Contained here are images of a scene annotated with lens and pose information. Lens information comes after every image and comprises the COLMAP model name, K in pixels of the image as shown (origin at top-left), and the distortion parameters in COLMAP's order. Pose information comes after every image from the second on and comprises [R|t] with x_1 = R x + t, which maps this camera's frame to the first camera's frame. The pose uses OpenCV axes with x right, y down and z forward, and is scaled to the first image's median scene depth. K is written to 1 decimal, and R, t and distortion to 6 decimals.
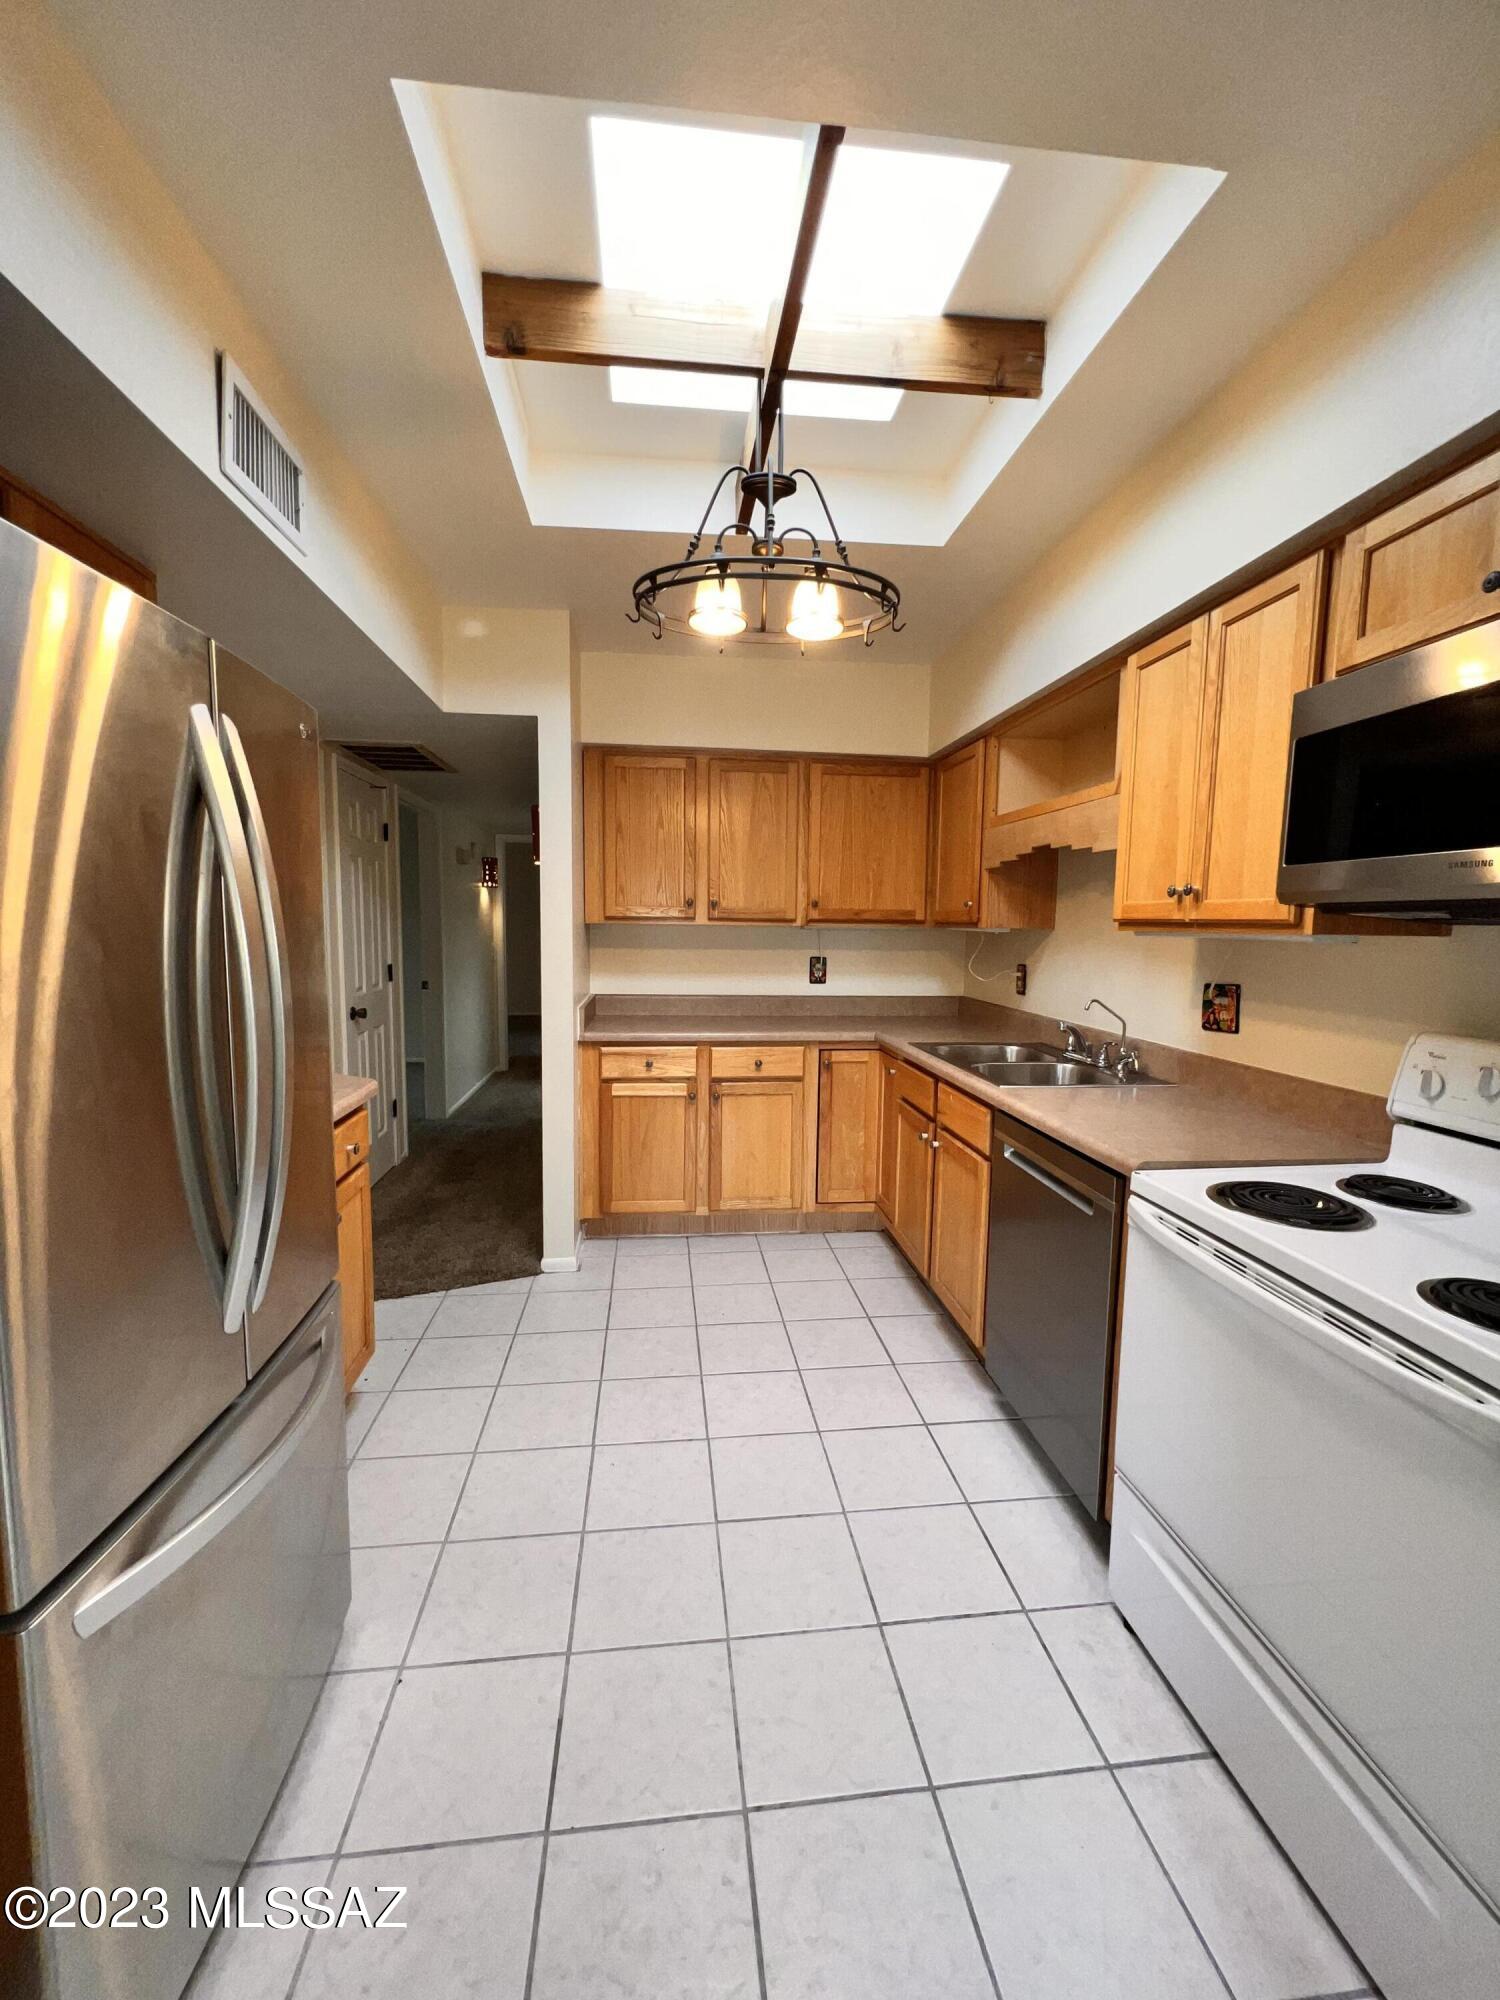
lens RADIAL K [[799.0, 0, 750.2], [0, 799.0, 998.7], [0, 0, 1]] dist [-0.001398, 0.000576]
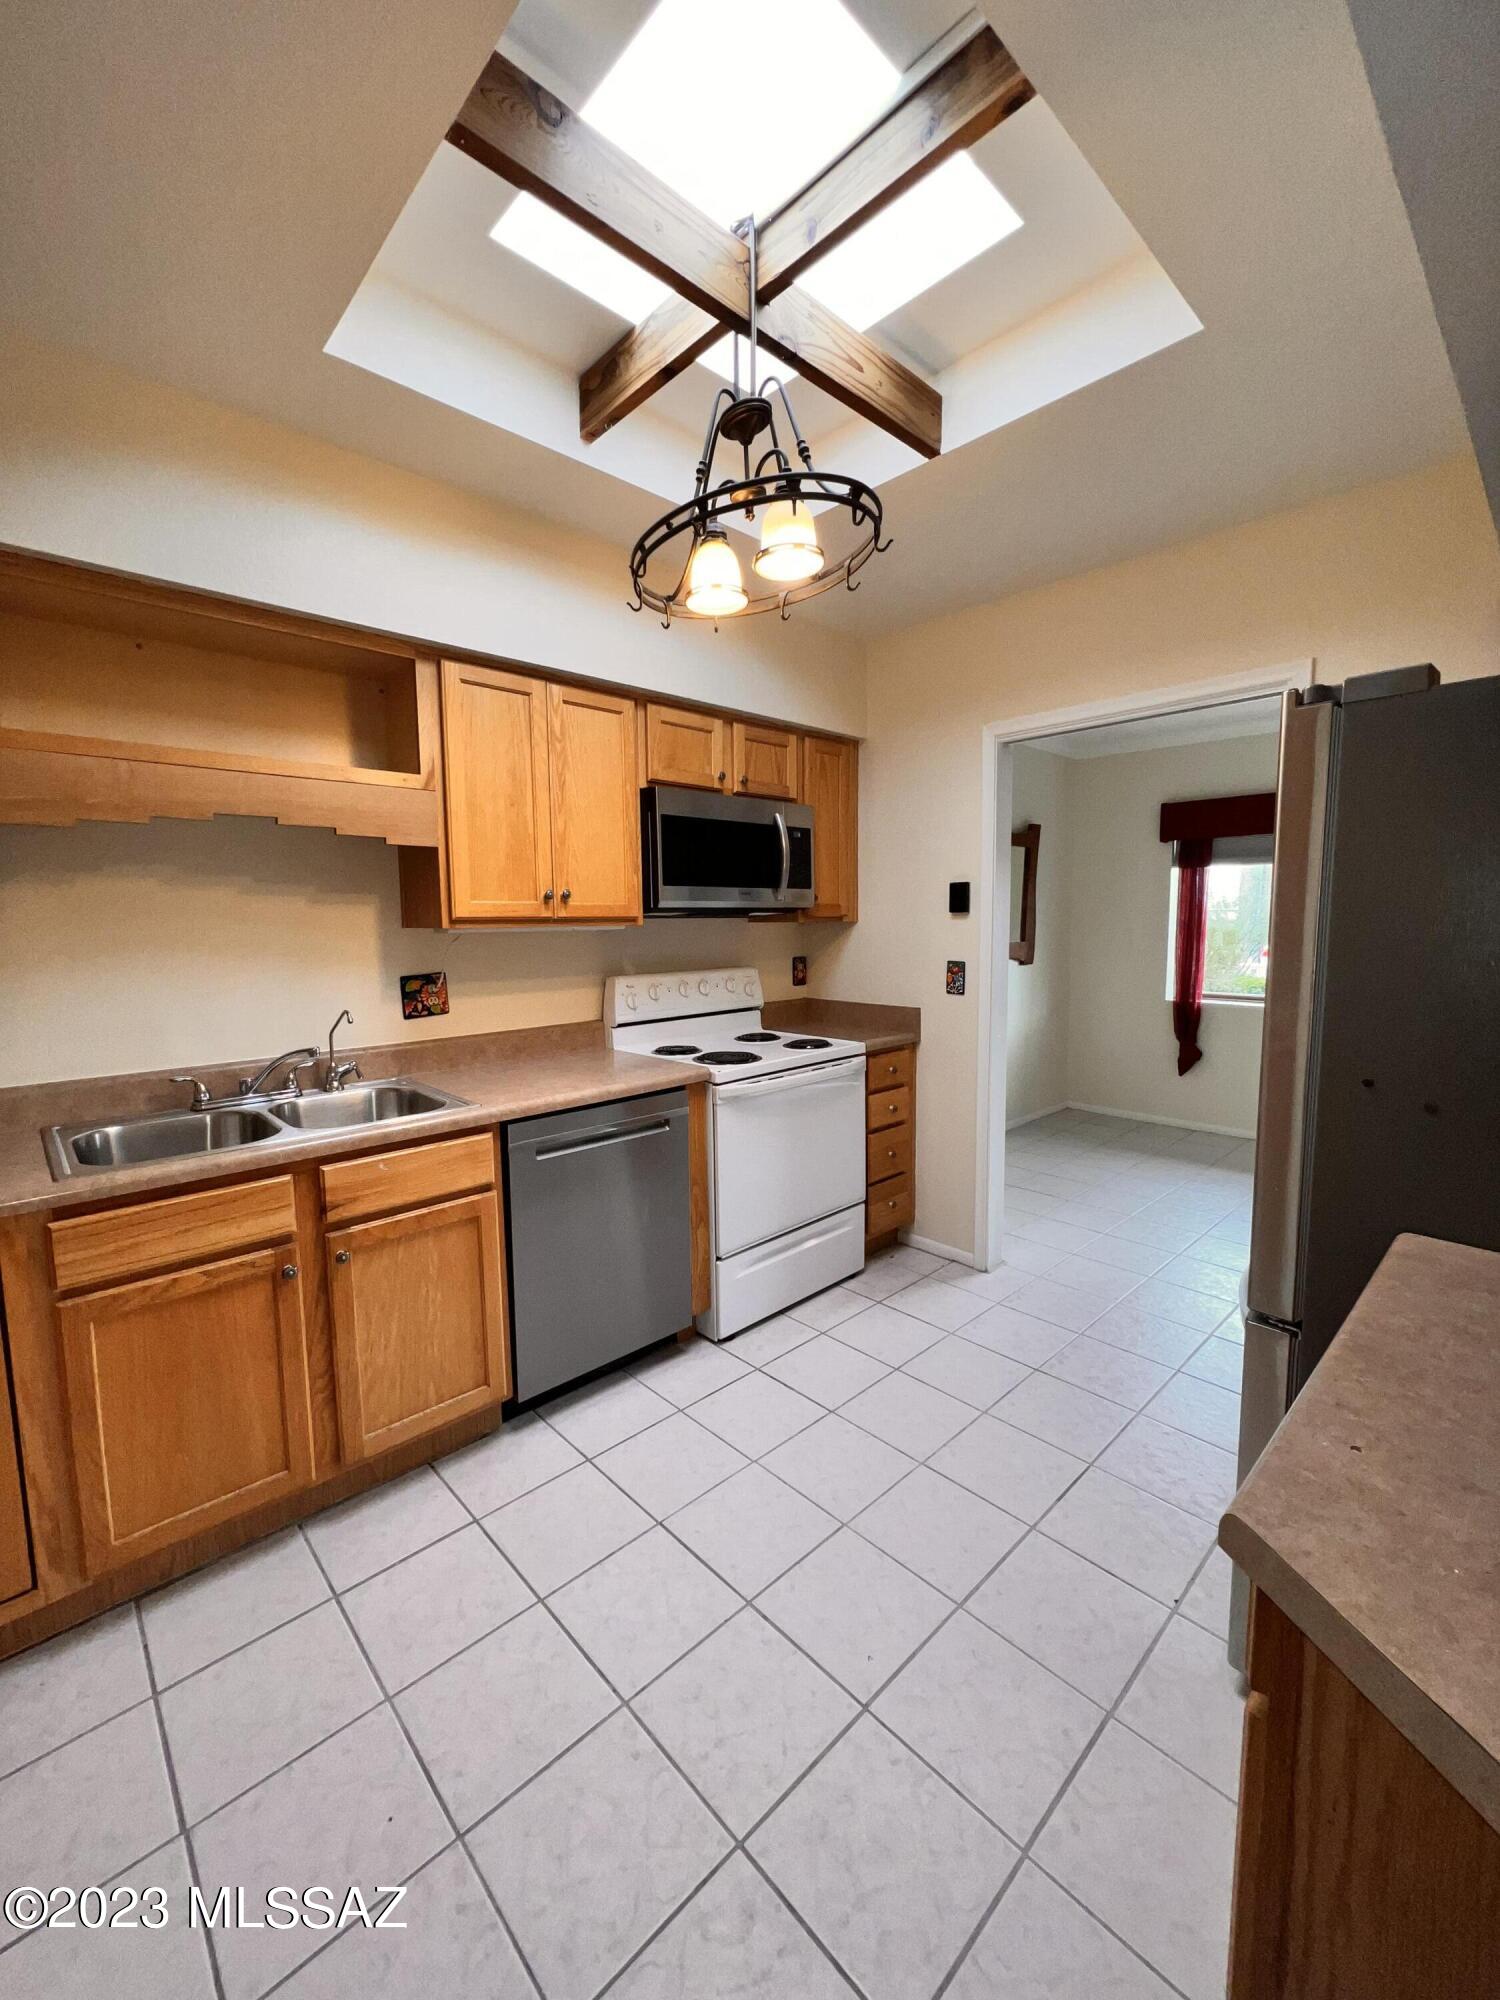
lens RADIAL K [[799.0, 0, 750.2], [0, 799.0, 998.7], [0, 0, 1]] dist [-0.001398, 0.000576]
pose [[-0.595470, -0.088529, 0.798485, -0.702637], [0.078017, 0.982840, 0.167150, -0.164068], [-0.799581, 0.161828, -0.578345, 1.549124]]
